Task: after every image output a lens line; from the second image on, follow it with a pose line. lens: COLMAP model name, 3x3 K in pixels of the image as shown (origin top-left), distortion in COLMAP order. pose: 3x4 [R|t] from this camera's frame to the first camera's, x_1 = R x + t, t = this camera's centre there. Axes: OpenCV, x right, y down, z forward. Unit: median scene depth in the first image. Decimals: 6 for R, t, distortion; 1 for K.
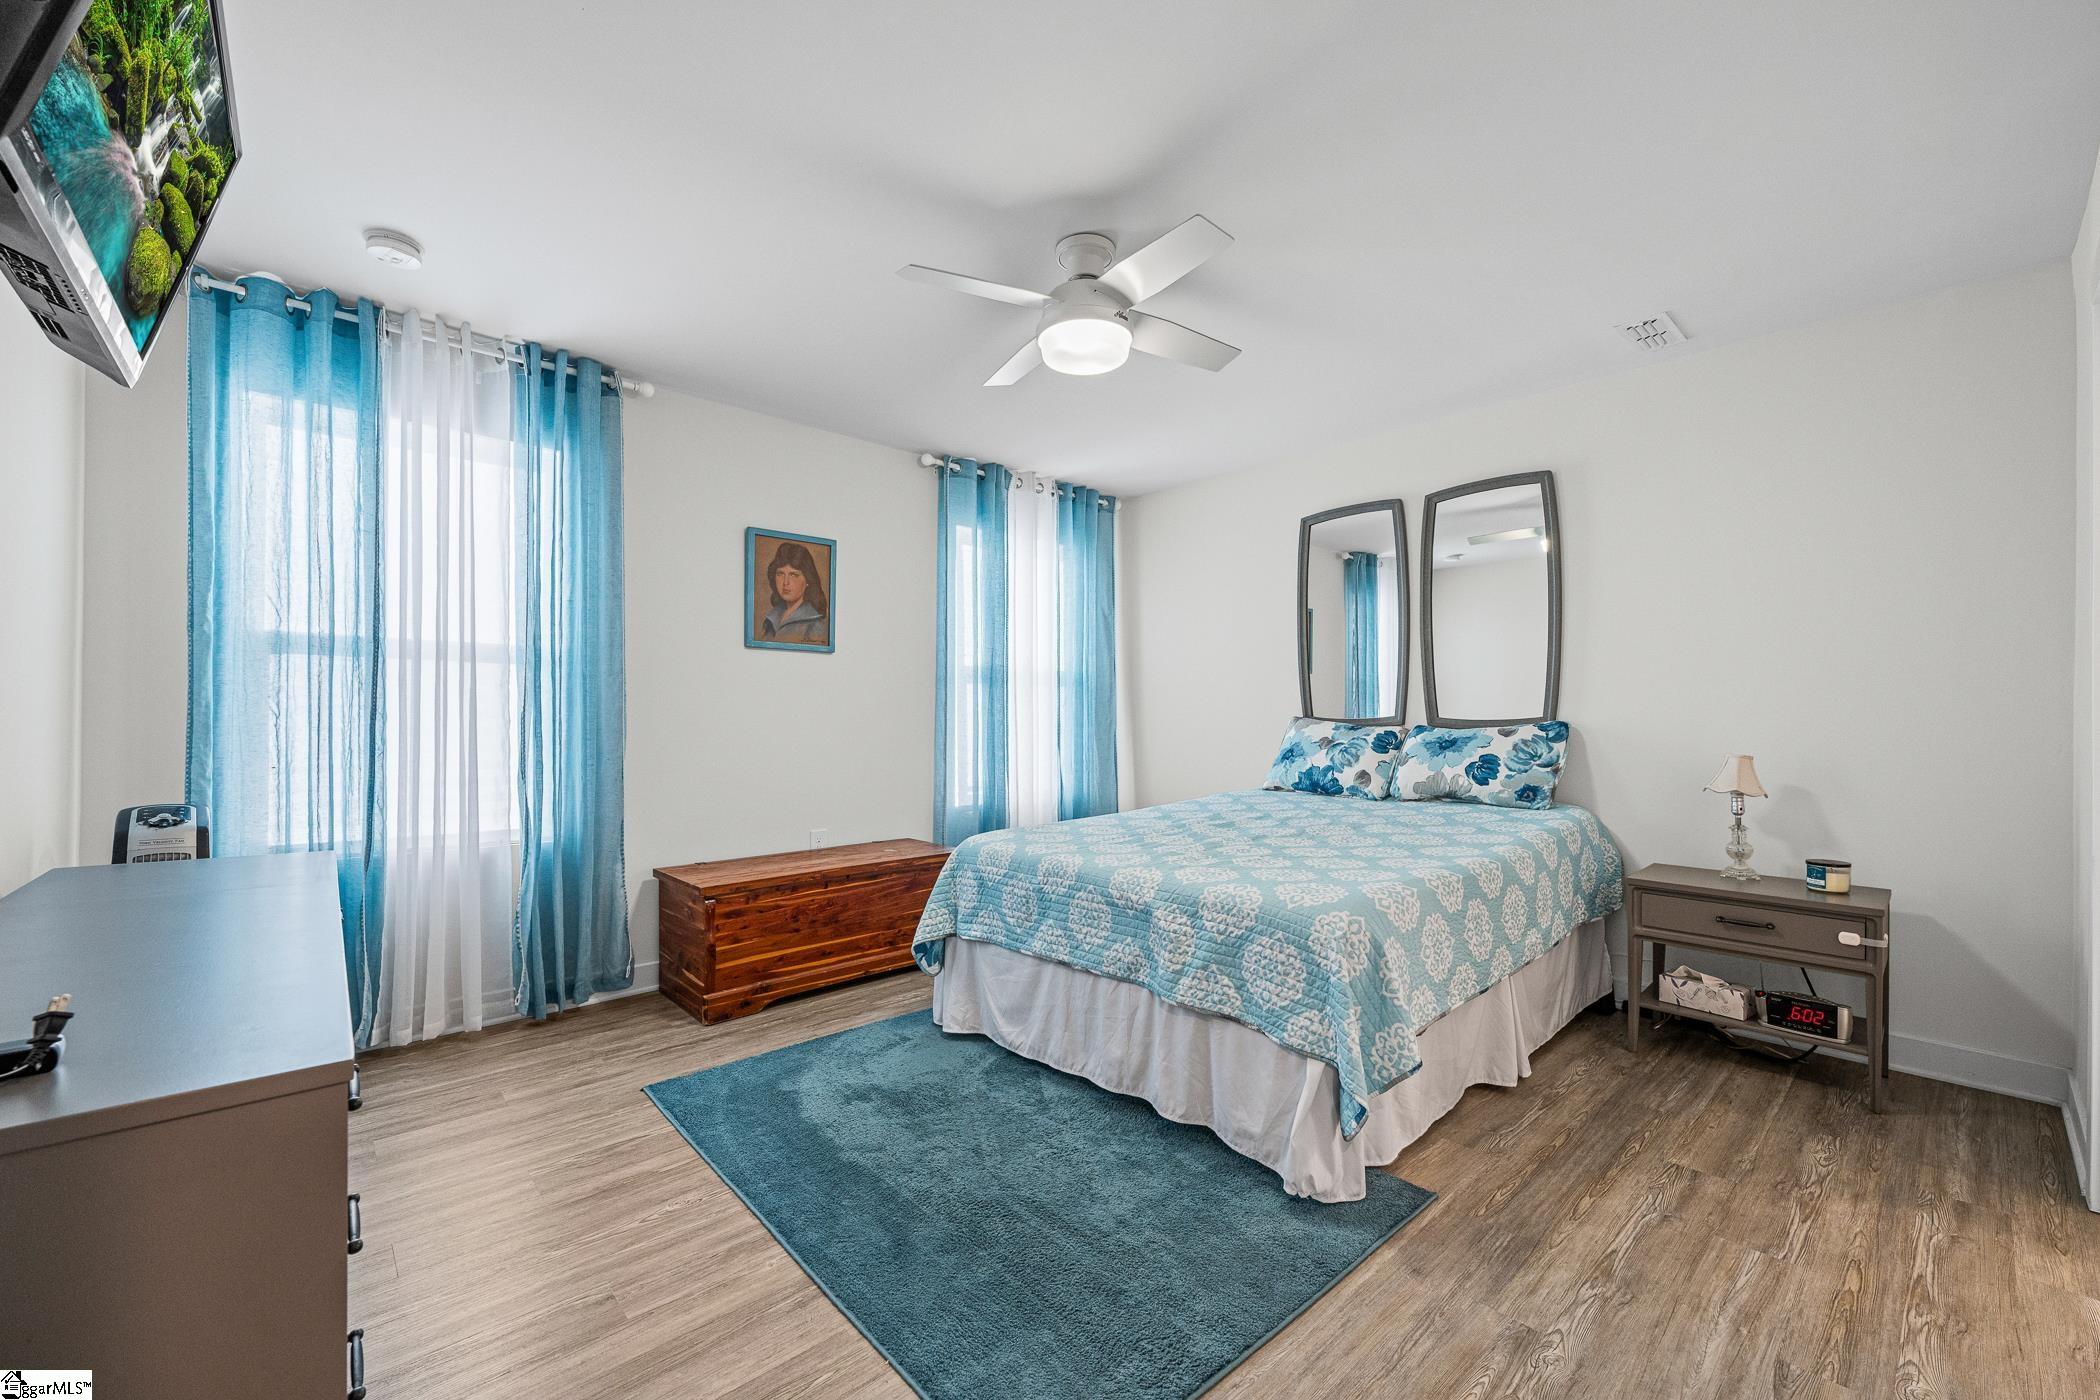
lens RADIAL K [[830.3, 0, 1050.0], [0, 830.3, 700.0], [0, 0, 1]] dist [-0.000257, -0.000030]
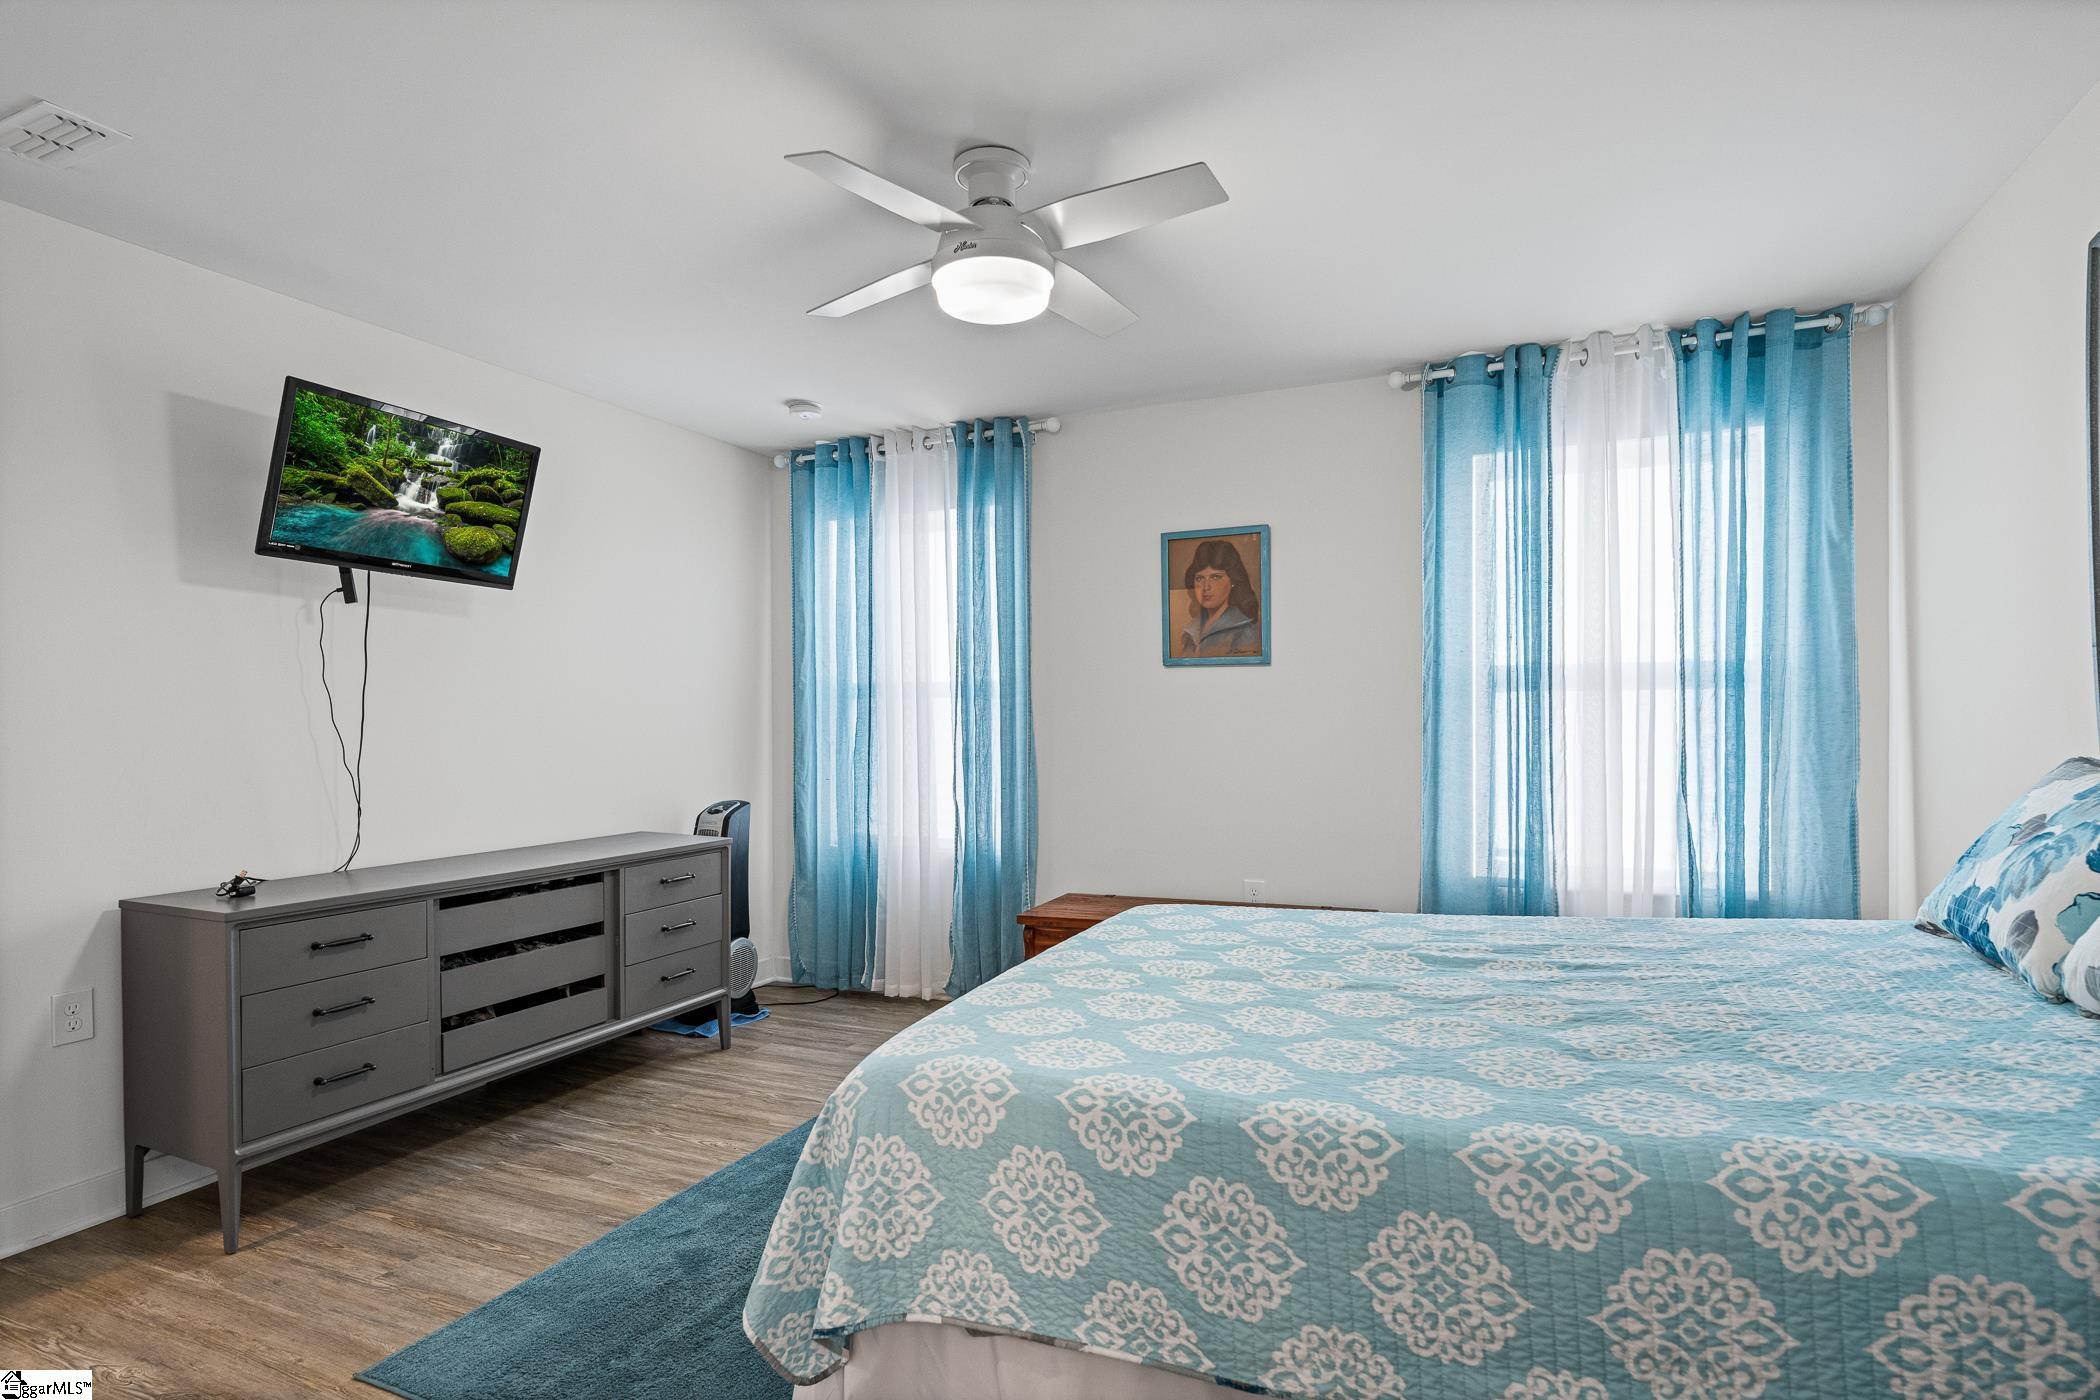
lens RADIAL K [[1054.1, 0, 1050.0], [0, 1054.1, 700.0], [0, 0, 1]] dist [-0.001745, 0.000000]
pose [[0.417048, -0.021786, -0.908623, 0.603959], [0.030429, 0.999487, -0.009998, -0.018564], [0.908375, -0.023479, 0.417497, 0.390206]]
